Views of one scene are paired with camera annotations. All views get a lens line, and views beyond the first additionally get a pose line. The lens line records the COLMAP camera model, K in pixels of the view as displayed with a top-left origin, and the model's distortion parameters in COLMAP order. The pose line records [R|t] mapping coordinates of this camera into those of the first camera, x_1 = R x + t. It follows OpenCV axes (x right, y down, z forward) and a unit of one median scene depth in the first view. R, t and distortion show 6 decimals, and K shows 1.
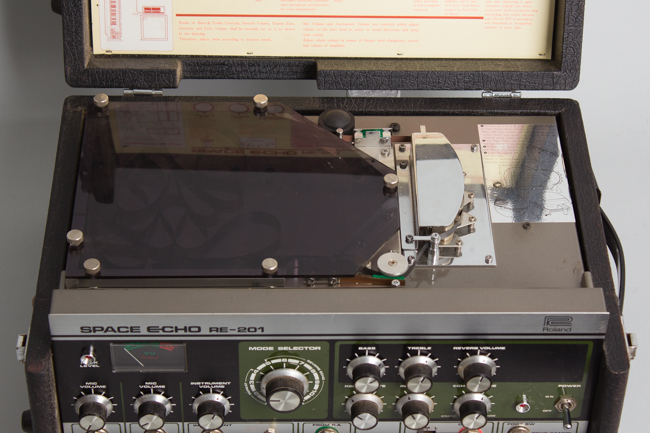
lens RADIAL K [[1741.8, 0, 325.0], [0, 1741.8, 216.5], [0, 0, 1]] dist [0.024365, -0.105312]
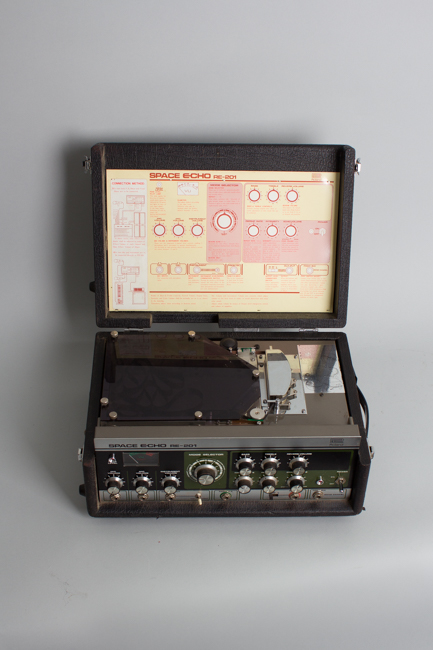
lens RADIAL K [[984.2, 0, 216.5], [0, 984.2, 325.0], [0, 0, 1]] dist [-0.176441, -0.005138]
pose [[0.999948, -0.003110, 0.009707, -0.019962], [0.003677, 0.998254, -0.058948, -0.009102], [-0.009507, 0.058981, 0.998214, -0.166964]]
